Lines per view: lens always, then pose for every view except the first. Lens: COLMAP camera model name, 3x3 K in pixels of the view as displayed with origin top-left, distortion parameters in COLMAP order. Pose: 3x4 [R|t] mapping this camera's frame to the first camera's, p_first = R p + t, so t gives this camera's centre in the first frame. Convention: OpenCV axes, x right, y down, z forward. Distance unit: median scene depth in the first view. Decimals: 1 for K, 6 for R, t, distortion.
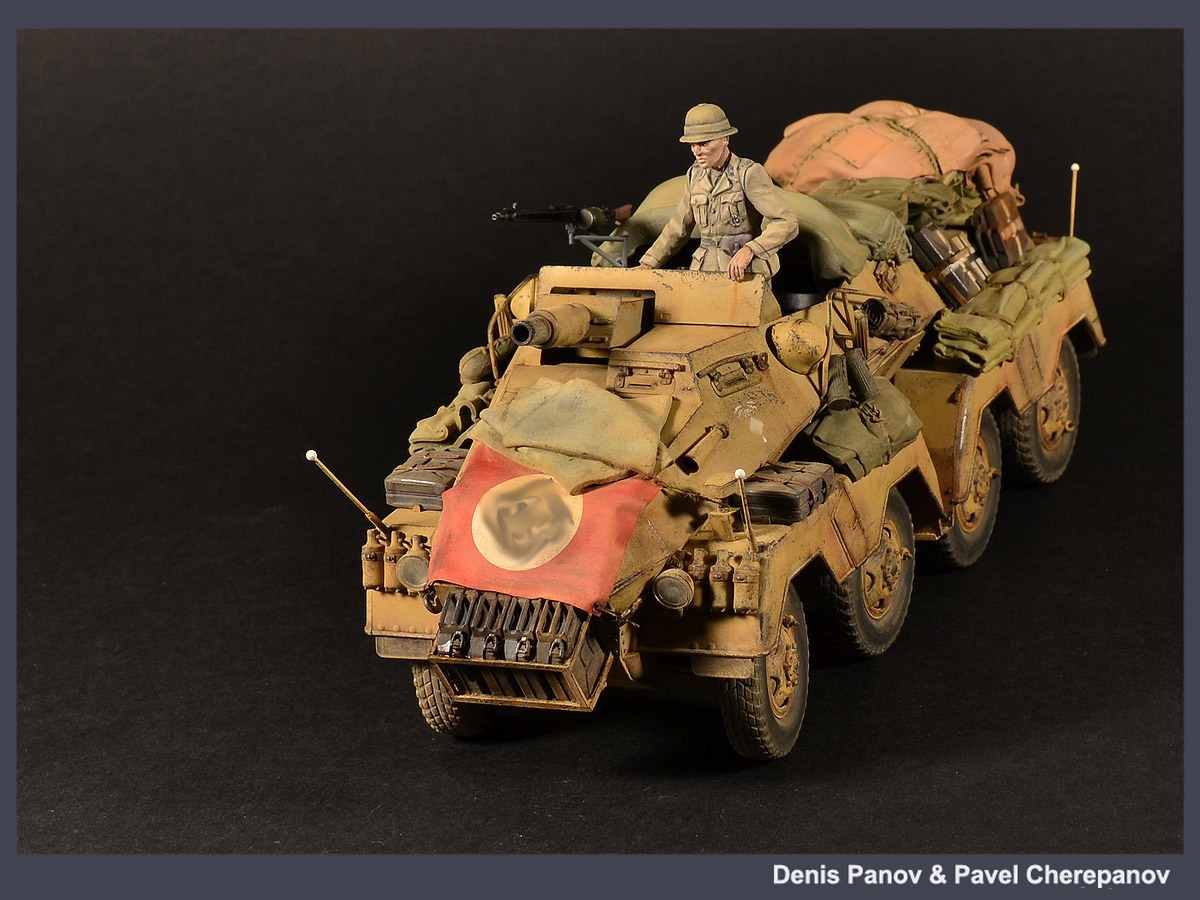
lens RADIAL K [[2455.0, 0, 600.0], [0, 2455.0, 450.0], [0, 0, 1]] dist [-0.221523, -0.041409]
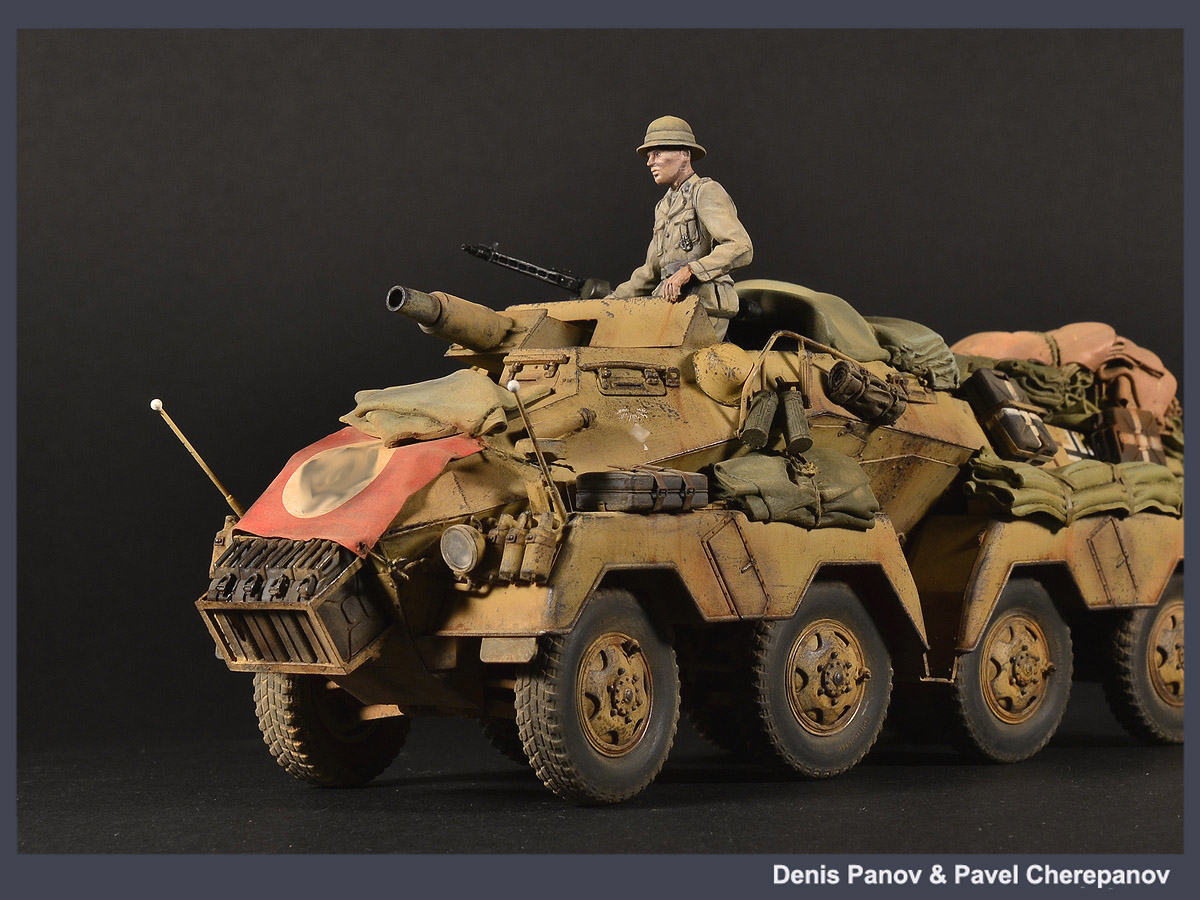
lens RADIAL K [[2455.0, 0, 600.0], [0, 2455.0, 450.0], [0, 0, 1]] dist [-0.221523, -0.041409]
pose [[0.975720, 0.117585, -0.184780, 0.202258], [-0.150437, 0.972967, -0.175225, 0.144712], [0.159181, 0.198768, 0.967033, 0.138958]]
